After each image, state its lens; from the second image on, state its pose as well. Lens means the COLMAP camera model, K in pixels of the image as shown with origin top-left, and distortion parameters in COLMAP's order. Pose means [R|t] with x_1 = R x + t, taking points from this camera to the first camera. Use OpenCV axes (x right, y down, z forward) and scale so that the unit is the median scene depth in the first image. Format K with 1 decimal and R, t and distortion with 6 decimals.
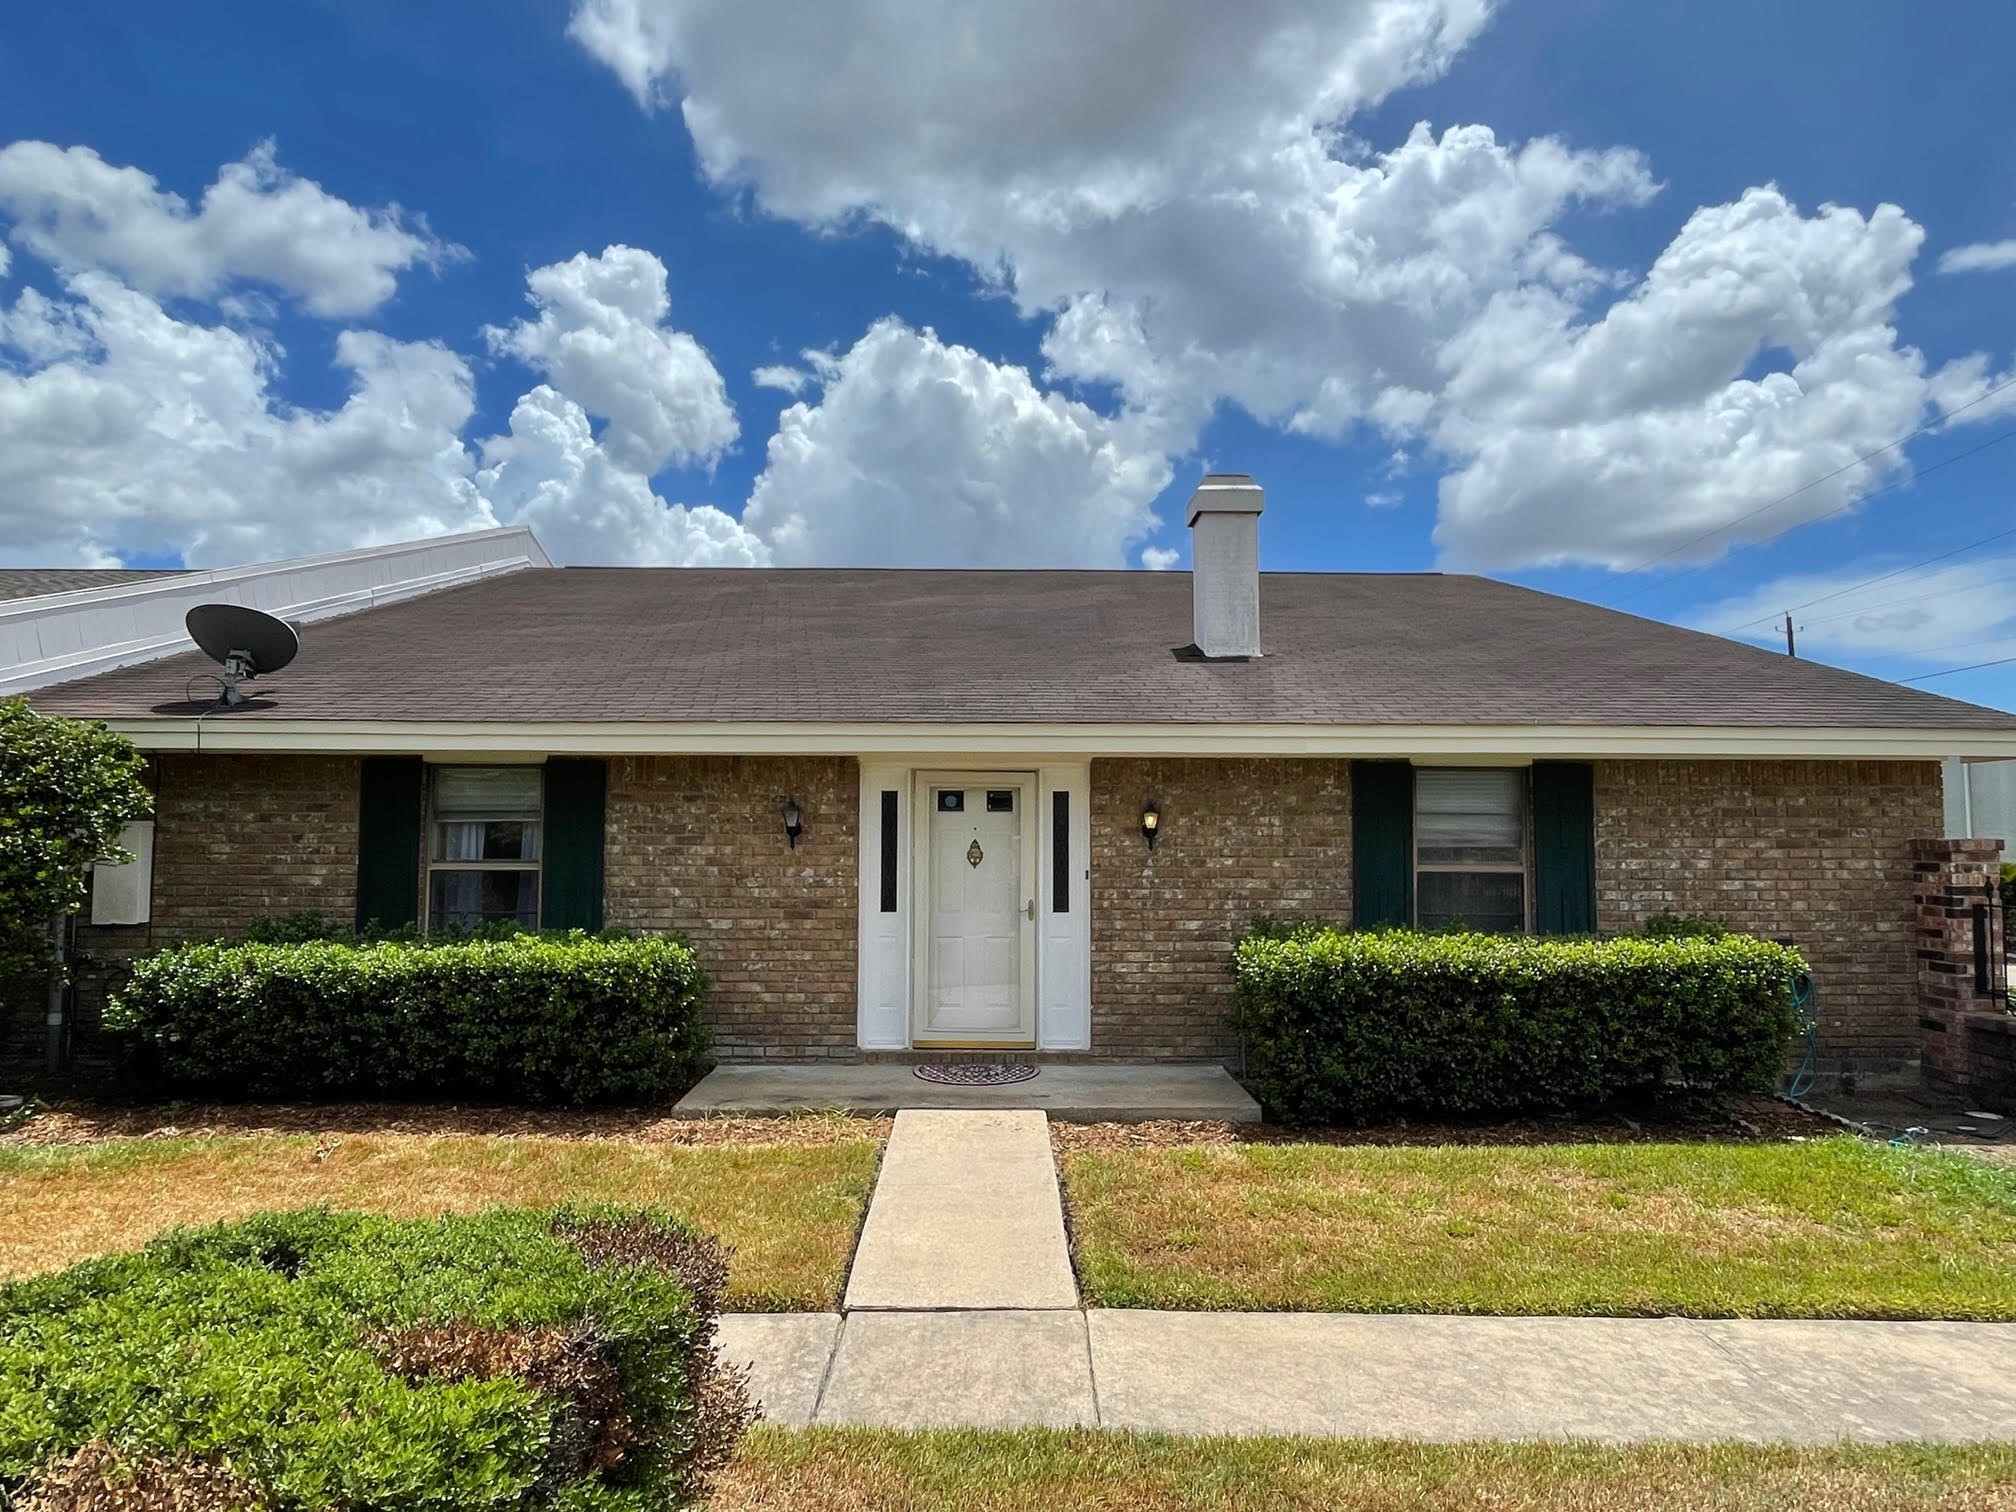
lens RADIAL K [[1222.7, 0, 1008.0], [0, 1222.7, 756.0], [0, 0, 1]] dist [-0.002955, -0.000130]
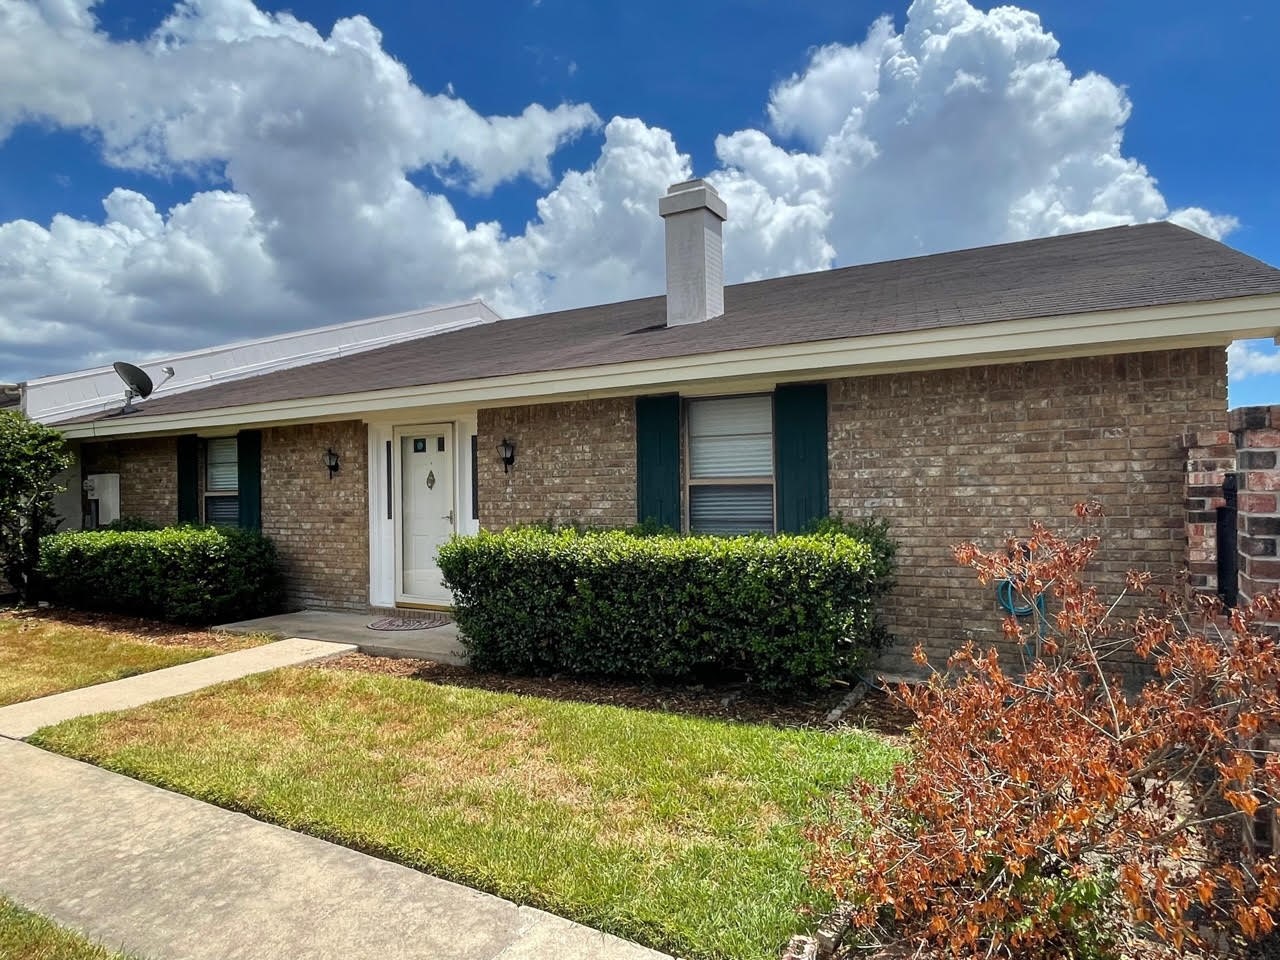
lens RADIAL K [[832.2, 0, 640.0], [0, 832.2, 480.0], [0, 0, 1]] dist [-0.004271, 0.000289]
pose [[0.851125, -0.026031, -0.524317, 0.730878], [0.049865, 0.998263, 0.031384, 0.061744], [0.522589, -0.052857, 0.850944, 0.276374]]
